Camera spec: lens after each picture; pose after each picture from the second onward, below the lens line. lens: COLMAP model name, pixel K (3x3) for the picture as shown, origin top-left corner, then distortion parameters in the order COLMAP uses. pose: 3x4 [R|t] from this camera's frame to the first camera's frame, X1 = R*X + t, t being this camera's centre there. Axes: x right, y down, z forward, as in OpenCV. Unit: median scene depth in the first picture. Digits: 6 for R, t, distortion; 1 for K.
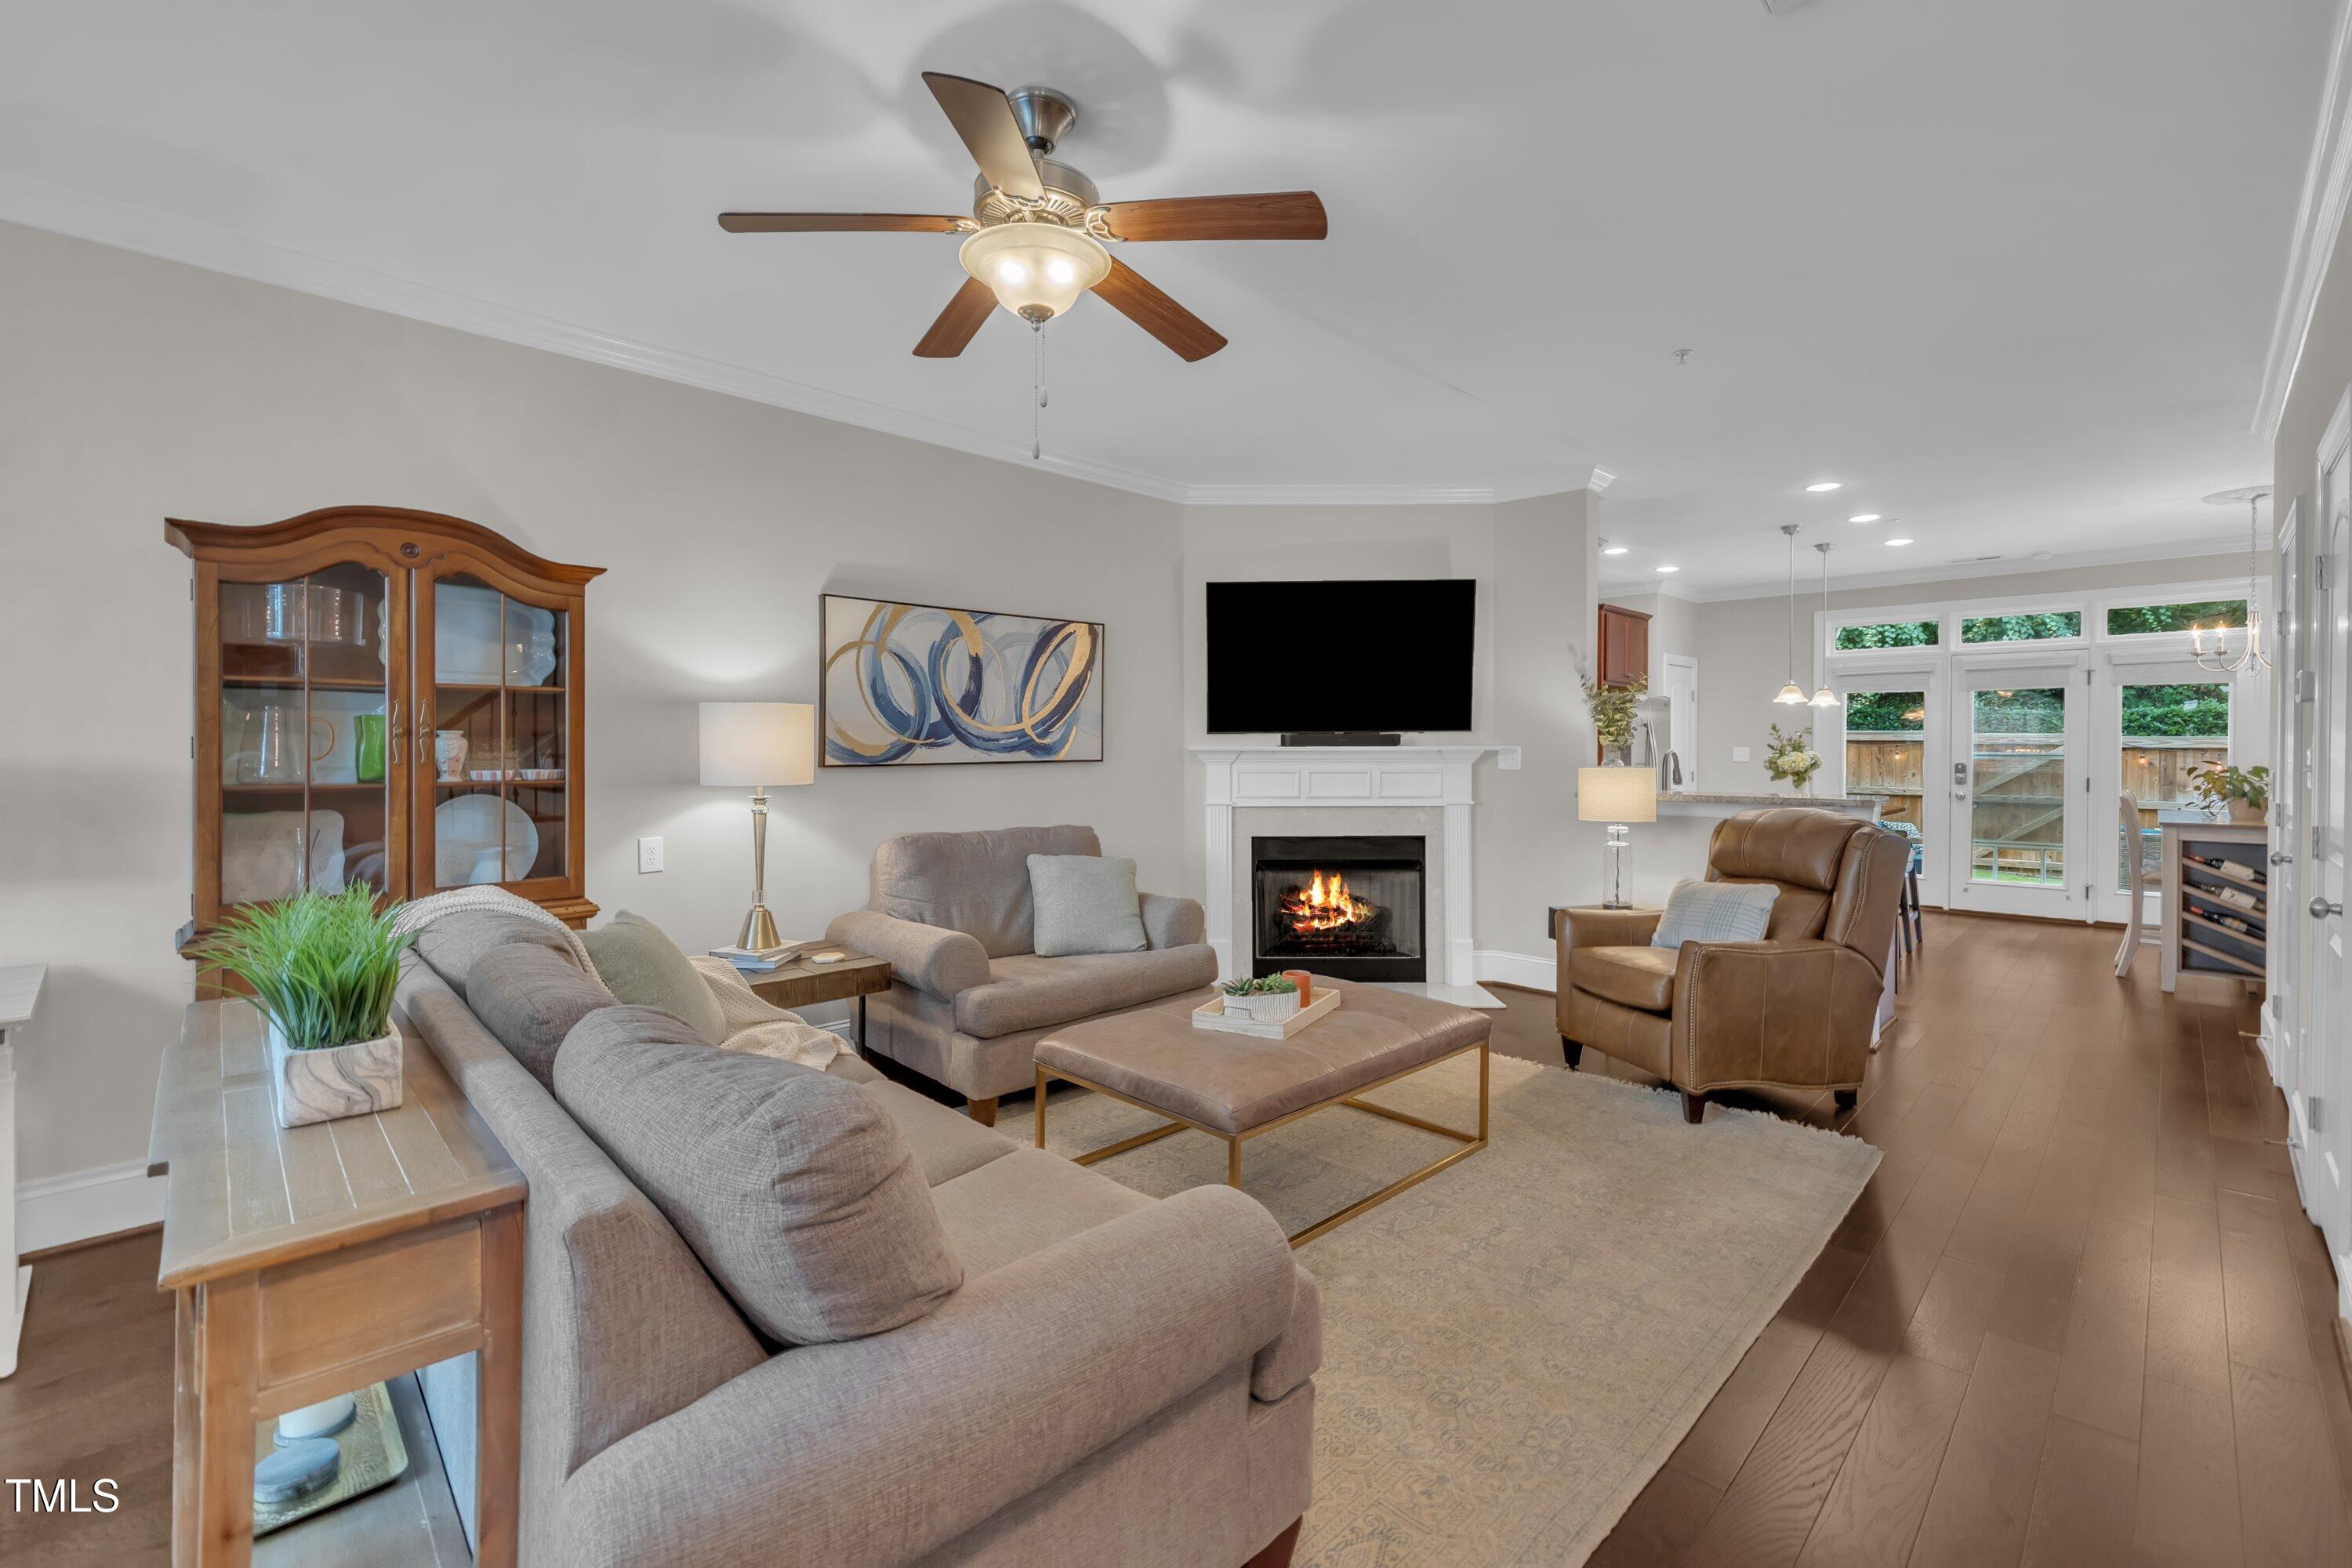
lens RADIAL K [[980.6, 0, 1168.8], [0, 980.6, 759.6], [0, 0, 1]] dist [-0.004164, -0.000814]
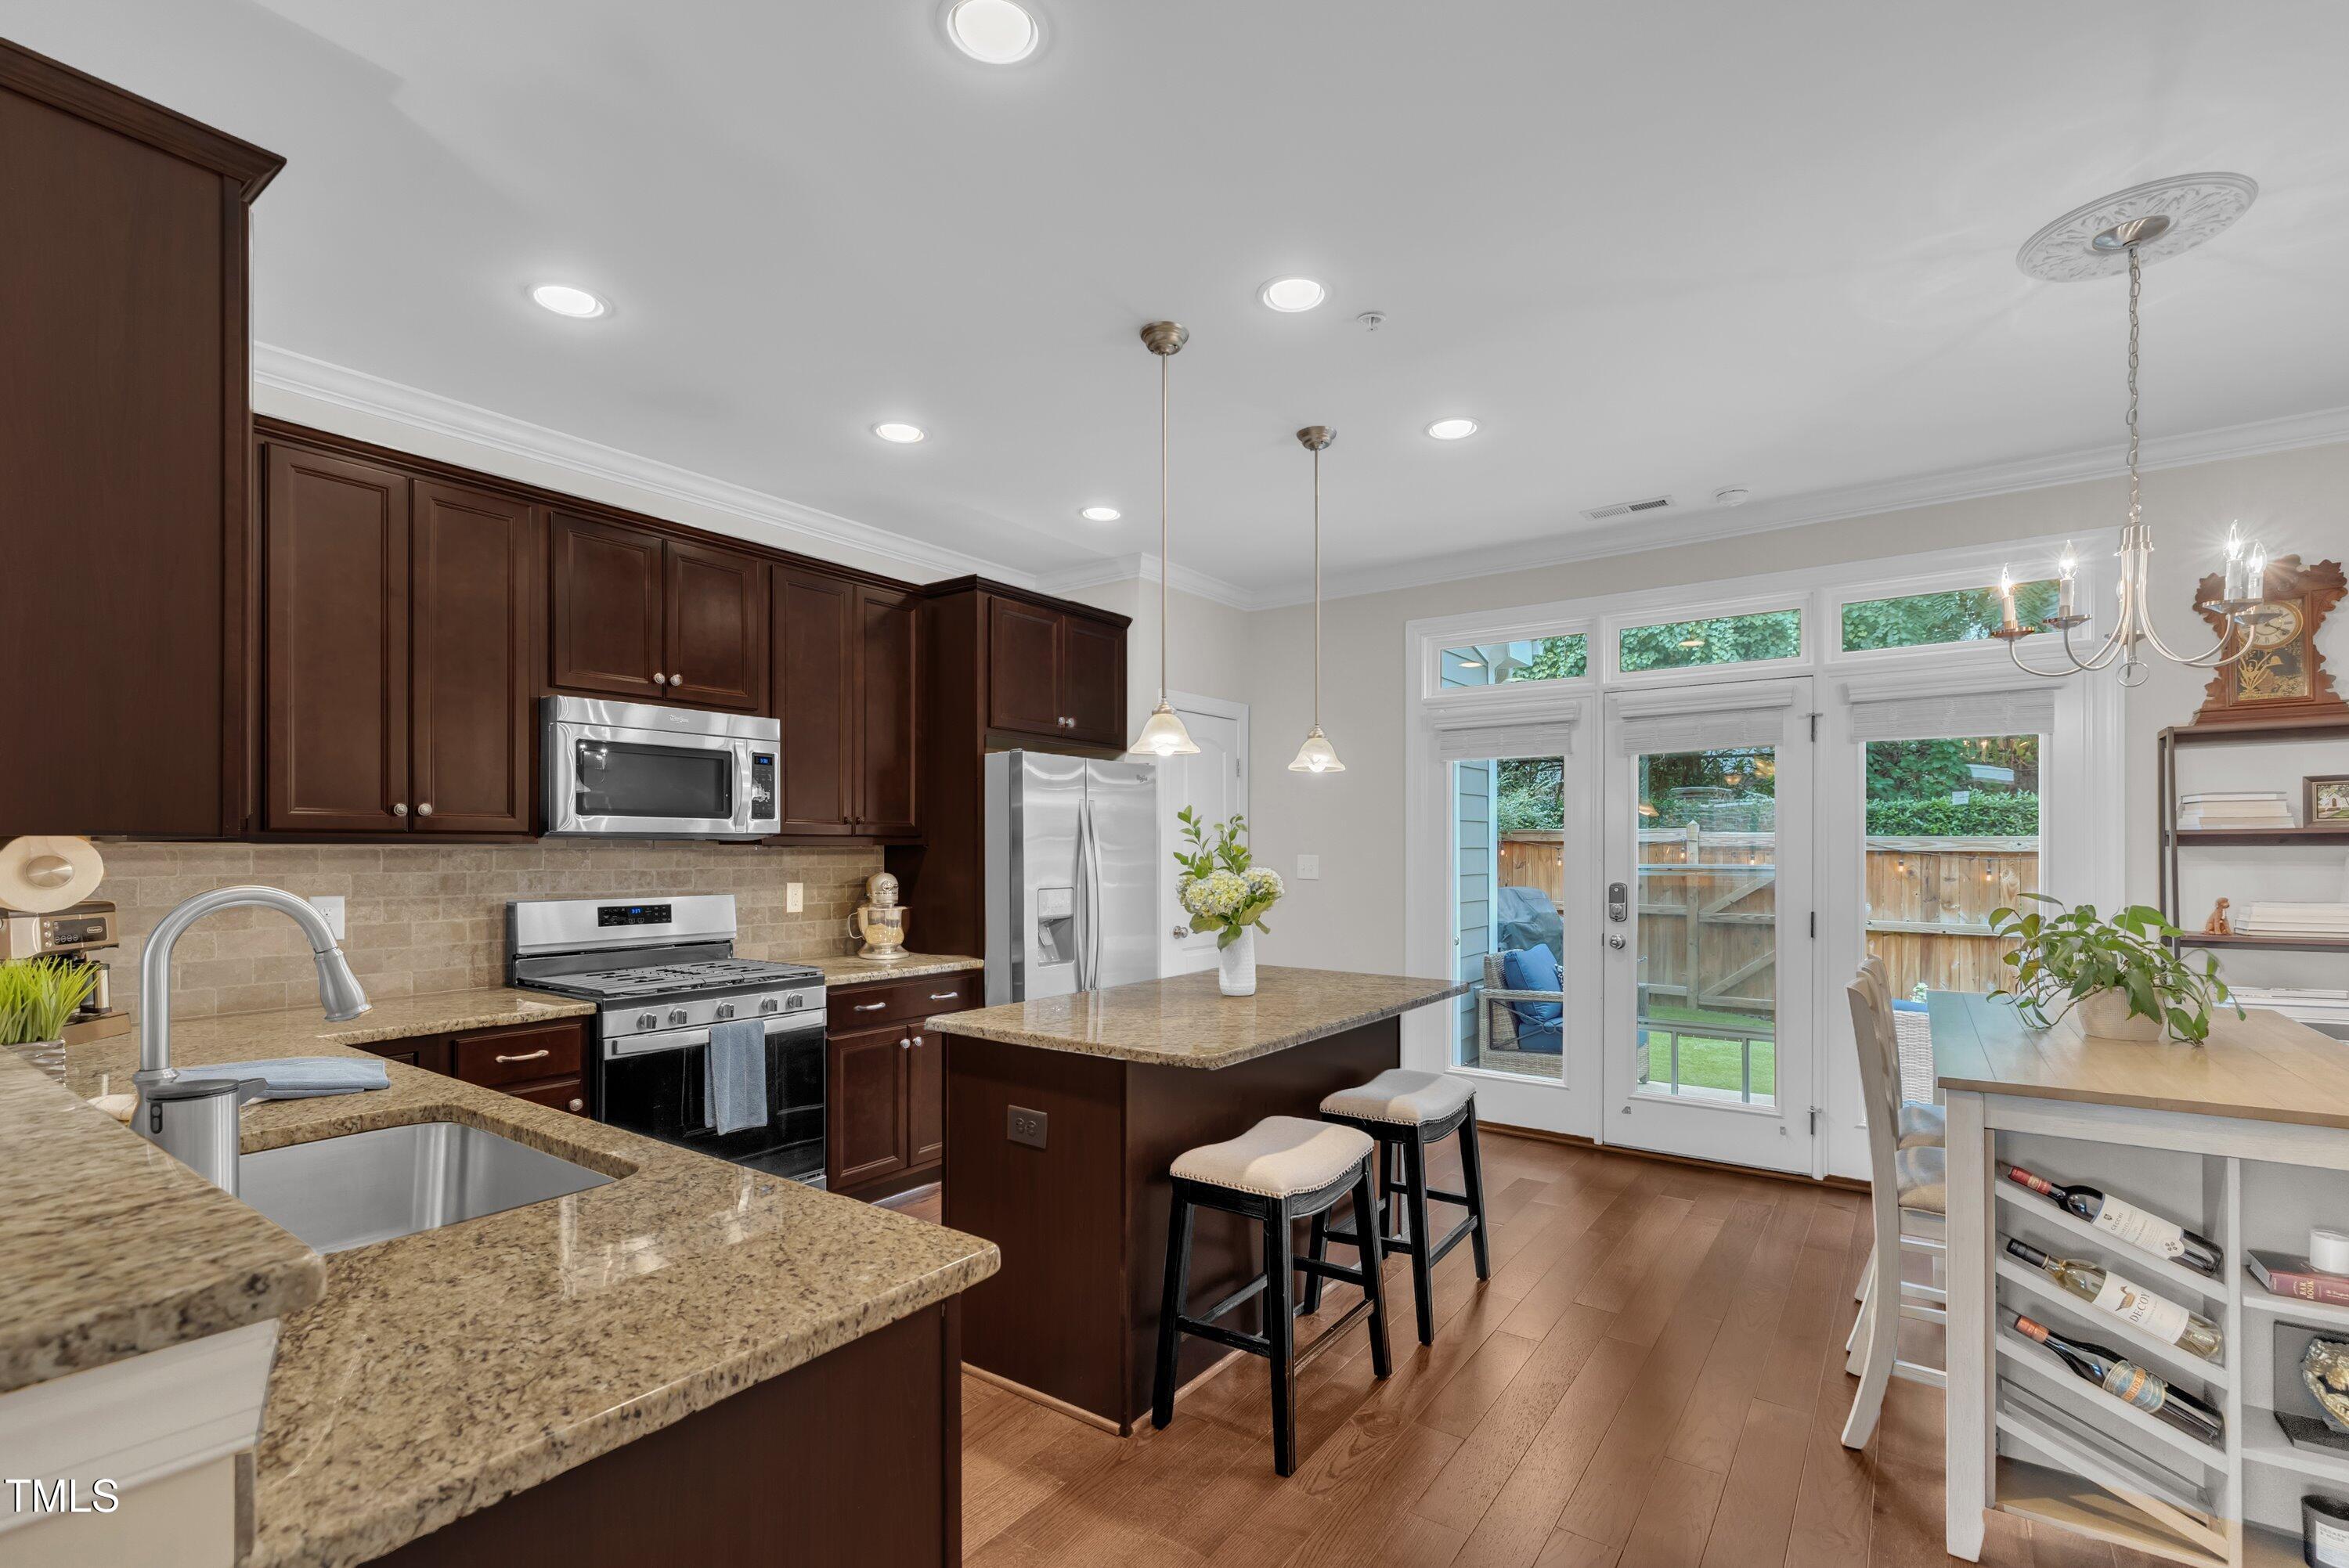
lens RADIAL K [[1038.5, 0, 1185.0], [0, 1038.5, 854.3], [0, 0, 1]] dist [-0.000173, 0.000086]
pose [[0.983959, -0.002697, 0.178376, 0.547360], [0.003965, 0.999969, -0.006750, -0.011766], [-0.178352, 0.007349, 0.983939, 0.544963]]
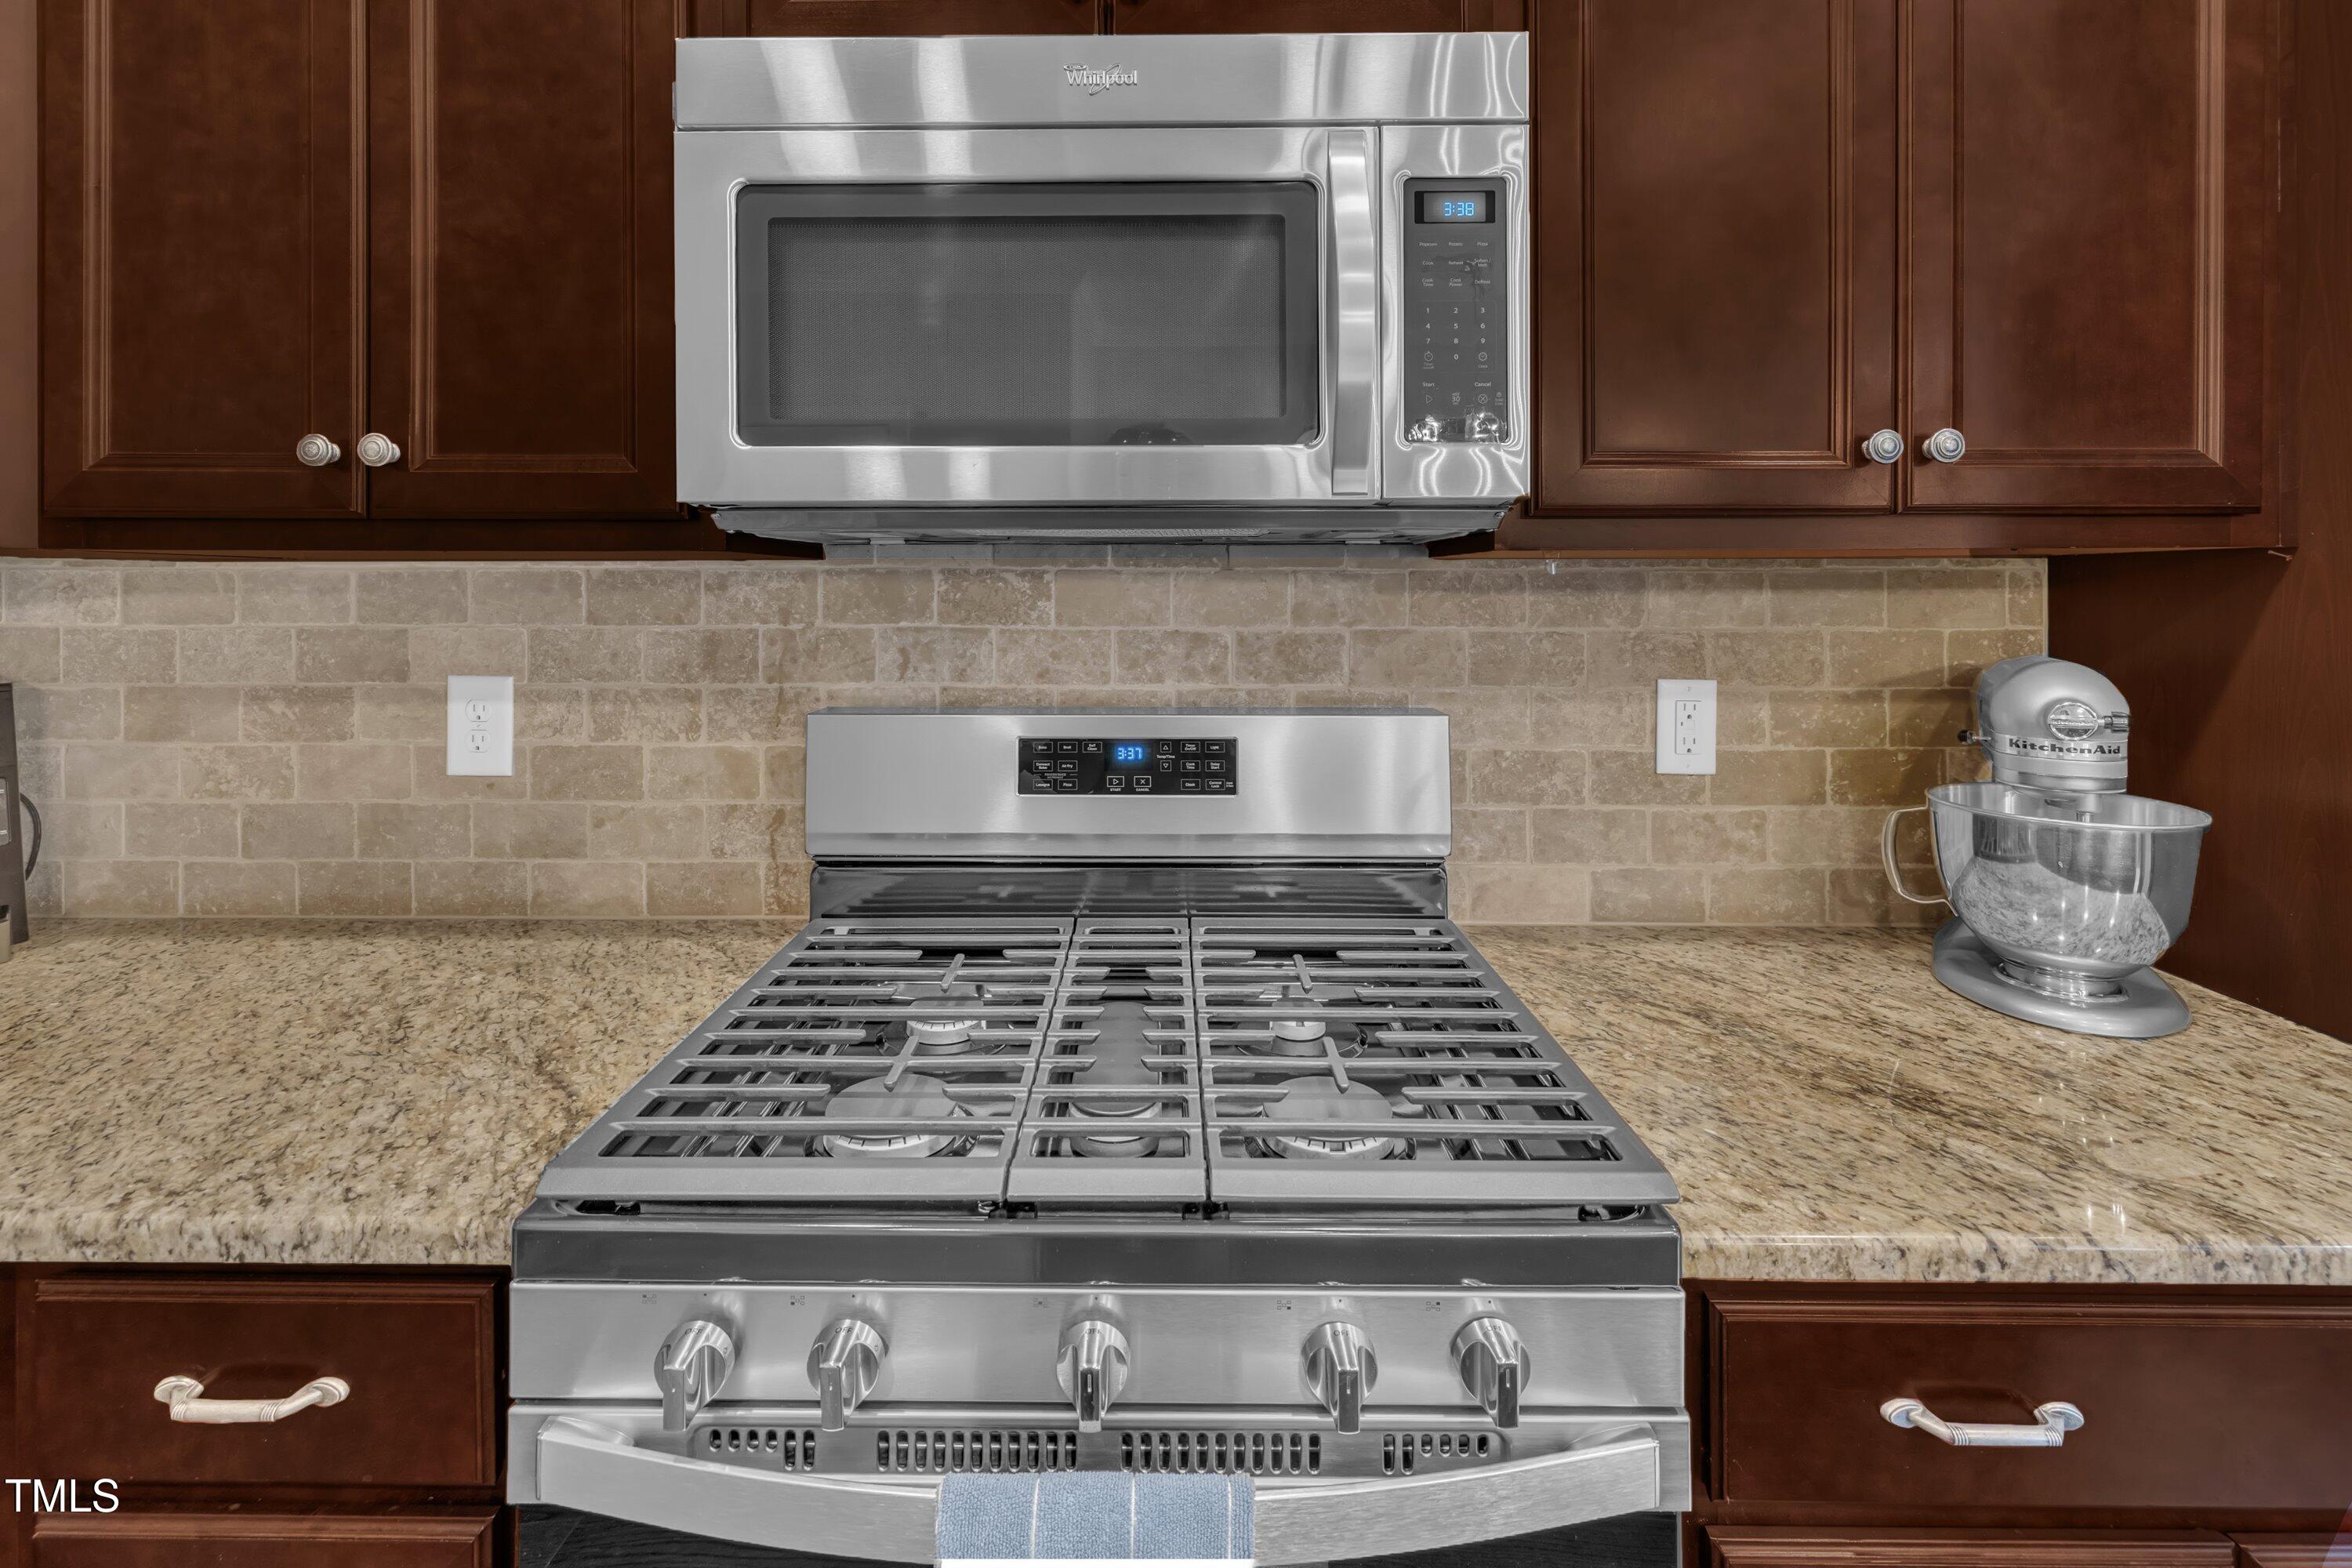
lens RADIAL K [[1039.9, 0, 1145.9], [0, 1039.9, 588.6], [0, 0, 1]] dist [-0.000173, 0.000086]
pose [[0.699567, -0.005998, -0.714542, 0.467610], [-0.008167, 0.999832, -0.016389, -0.013248], [0.714521, 0.017301, 0.699401, 1.240689]]
